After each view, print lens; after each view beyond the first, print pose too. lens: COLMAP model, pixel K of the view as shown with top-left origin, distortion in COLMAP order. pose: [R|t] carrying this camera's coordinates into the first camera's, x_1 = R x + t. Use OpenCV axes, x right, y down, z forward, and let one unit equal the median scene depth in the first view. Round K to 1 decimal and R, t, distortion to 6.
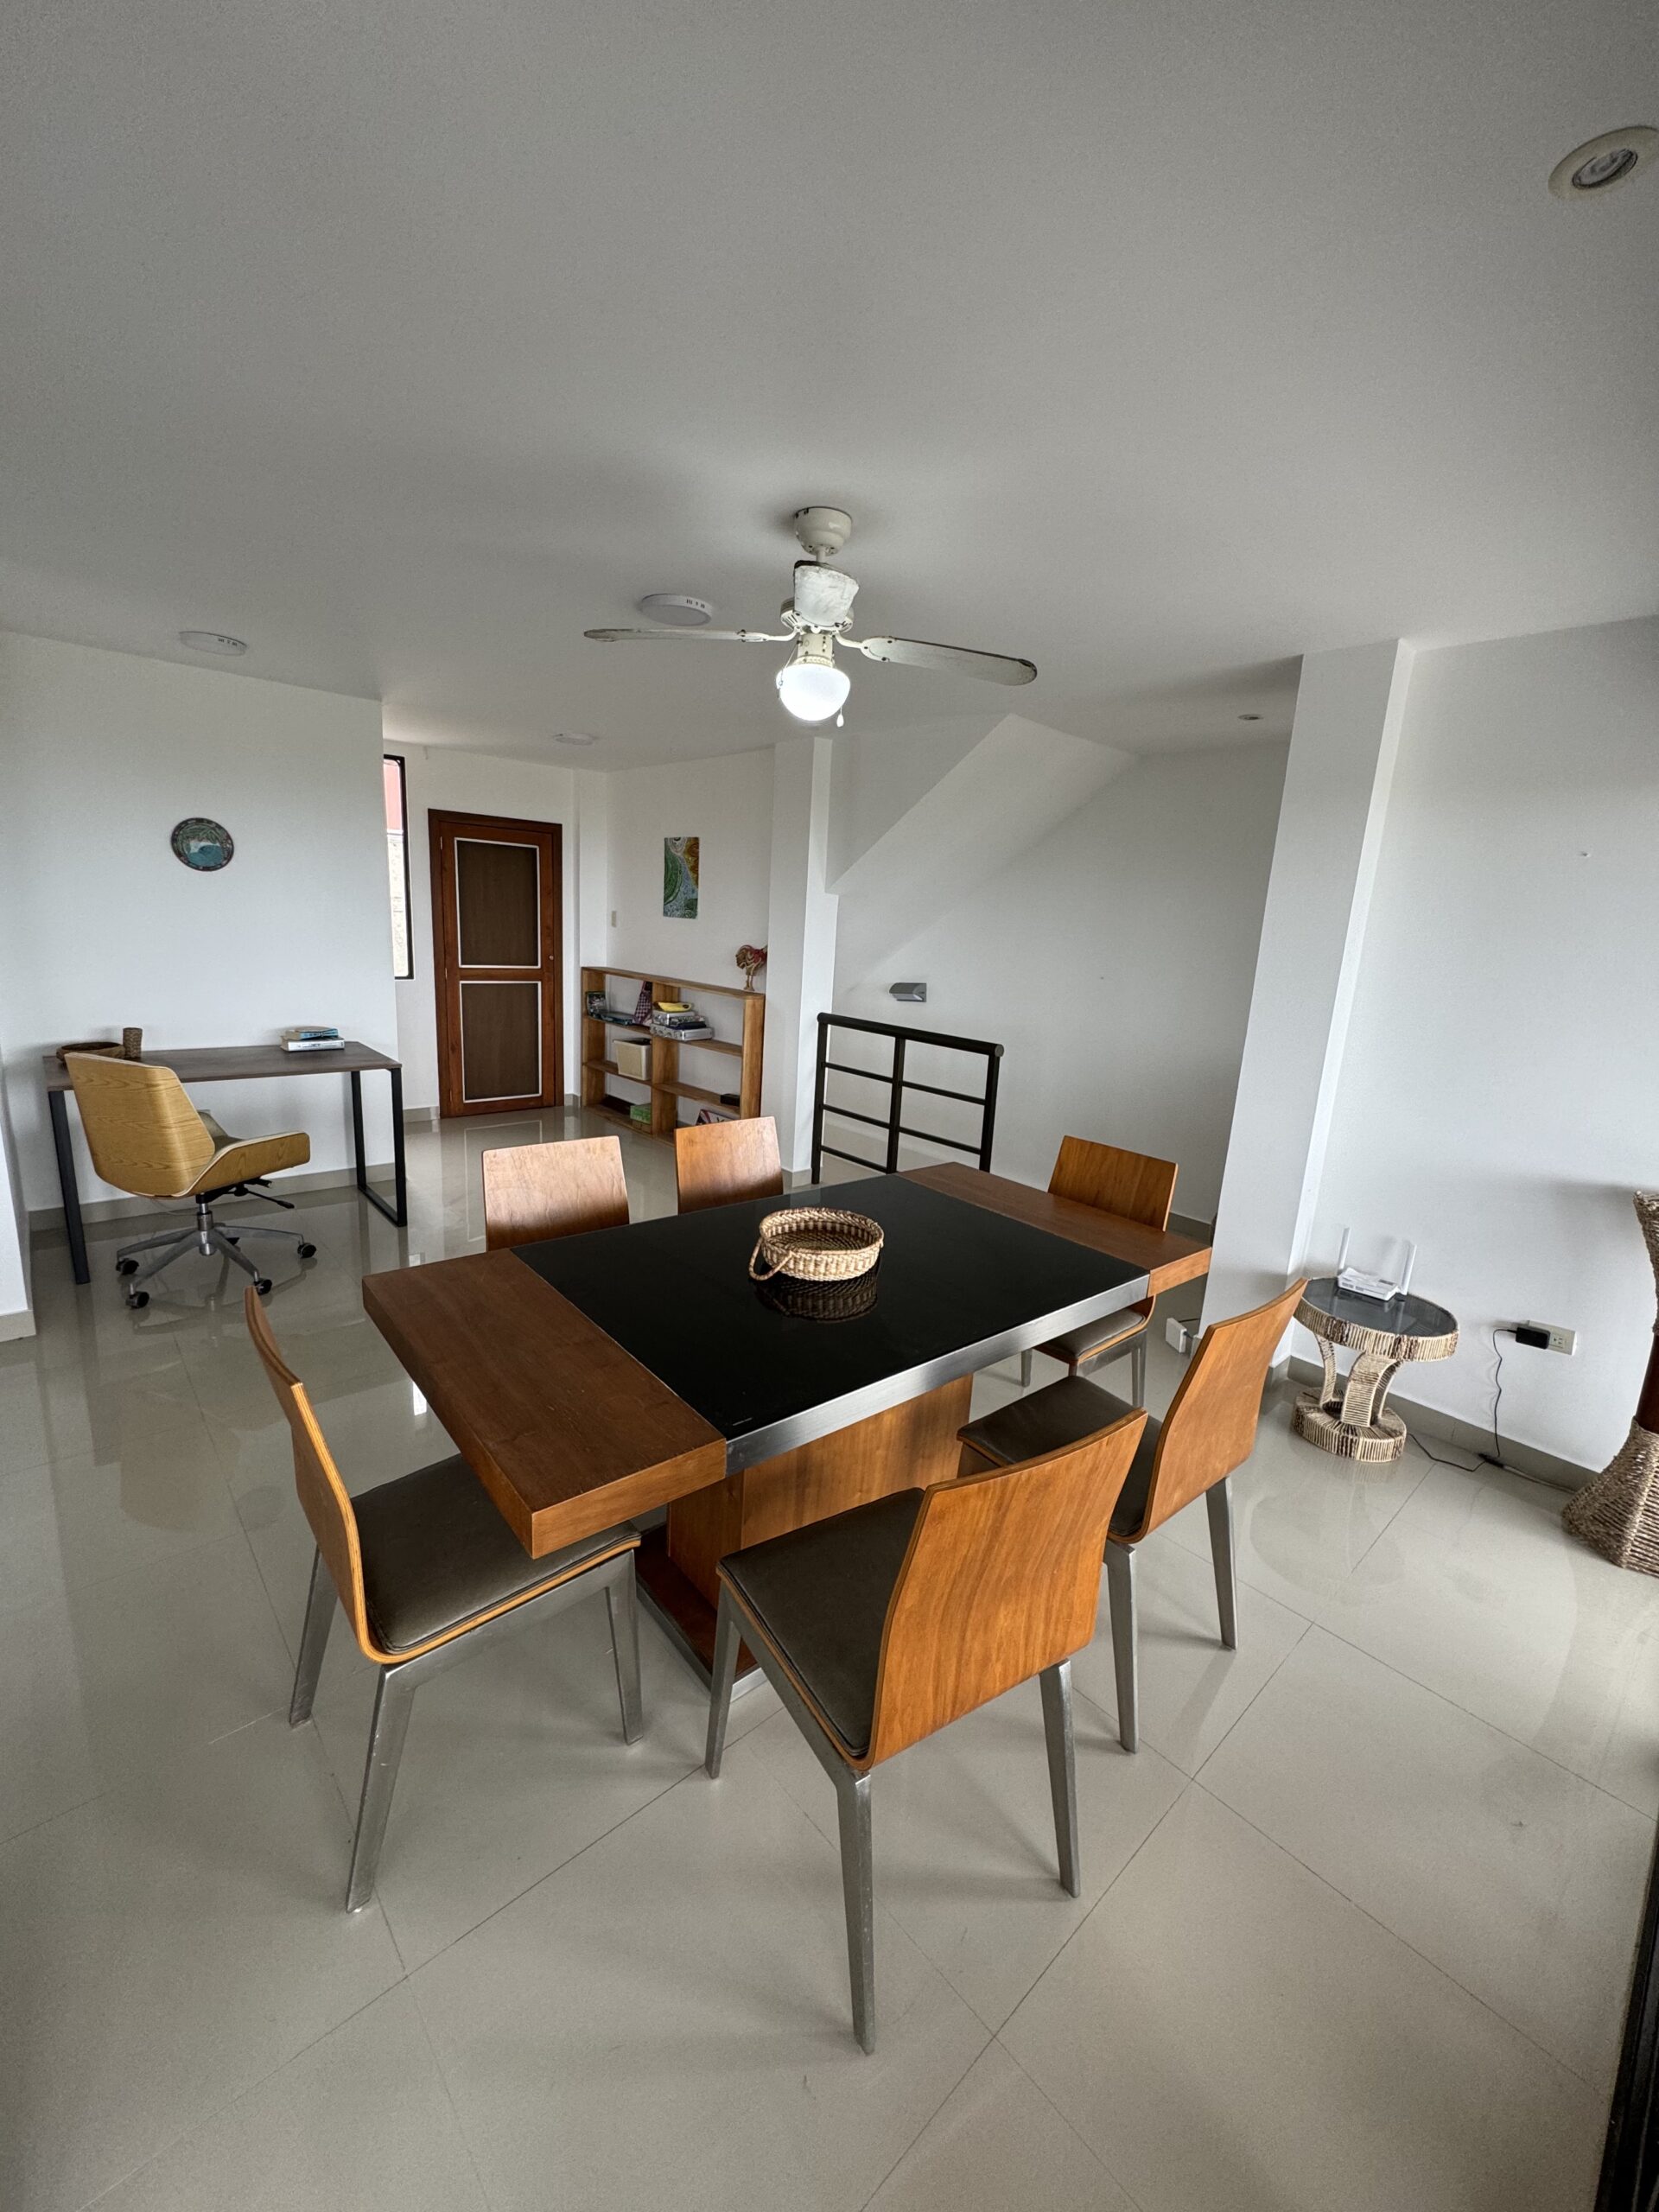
lens RADIAL K [[885.8, 0, 829.1], [0, 885.8, 1108.1], [0, 0, 1]] dist [-0.003109, 0.001085]
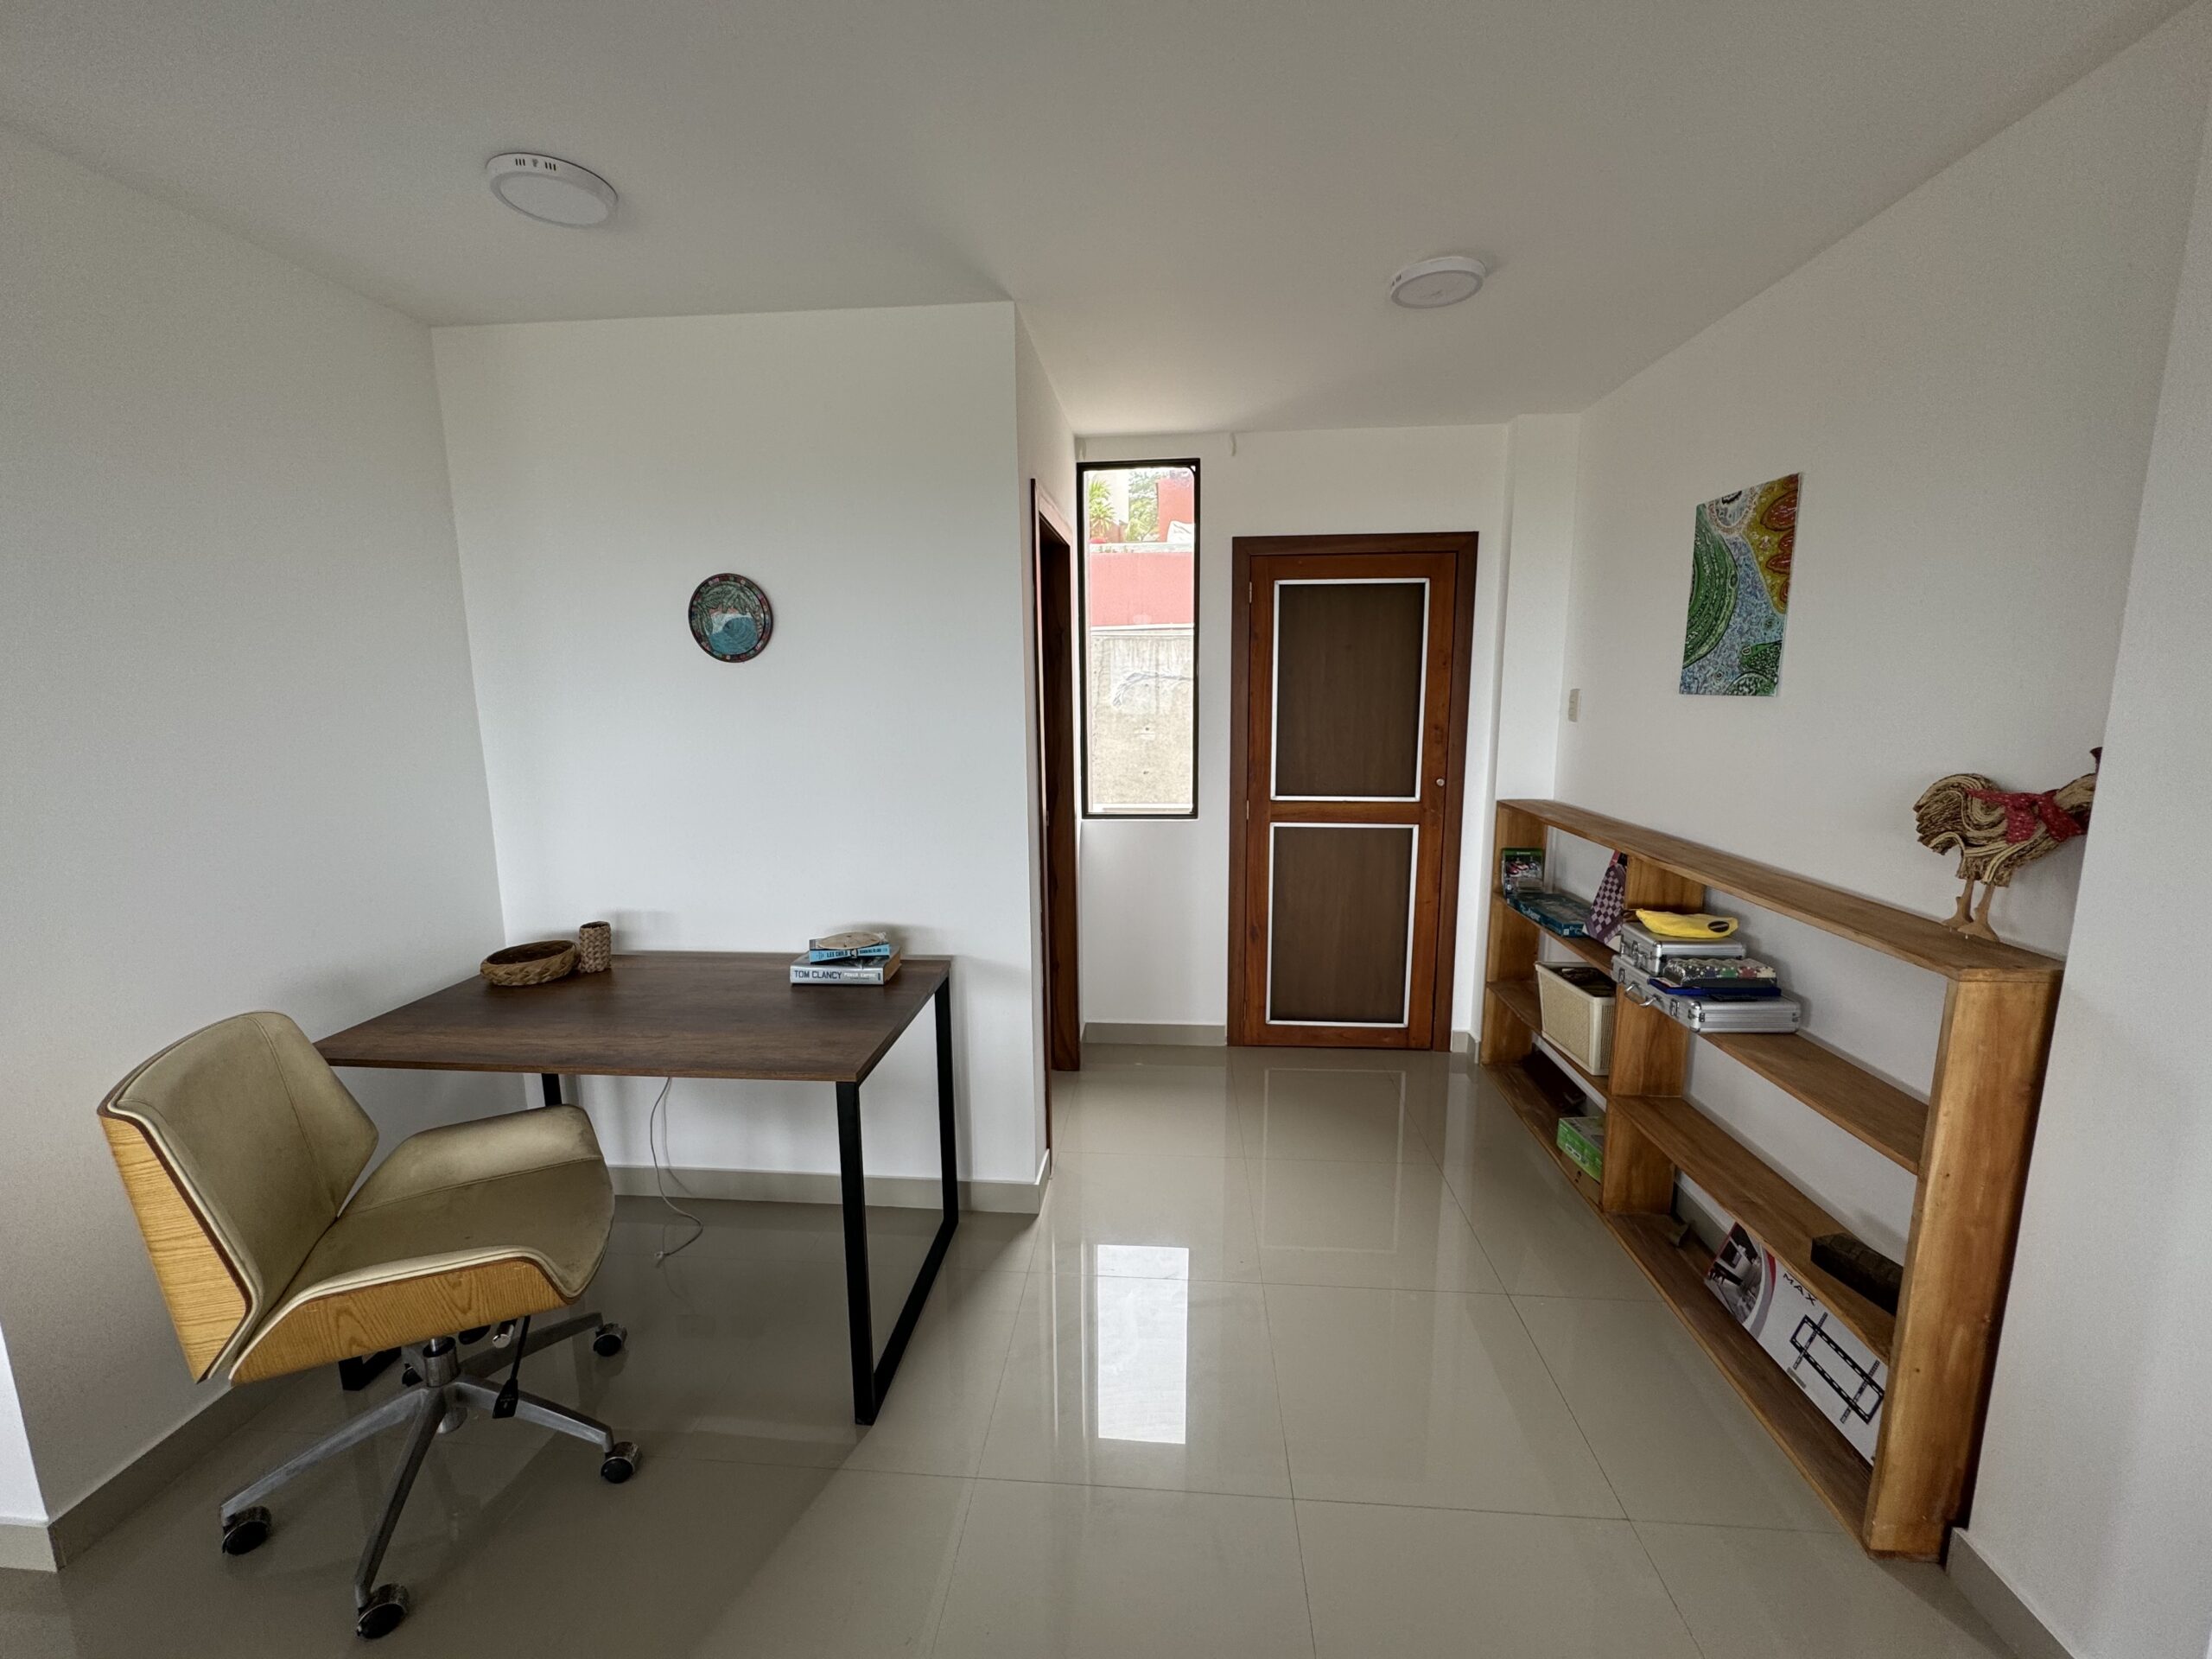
lens RADIAL K [[885.8, 0, 1107.7], [0, 885.8, 831.0], [0, 0, 1]] dist [-0.003109, 0.001085]
pose [[0.689622, 0.053374, -0.722199, -0.070612], [-0.107159, 0.993823, -0.028877, -0.114796], [0.716197, 0.097304, 0.691082, 0.540095]]
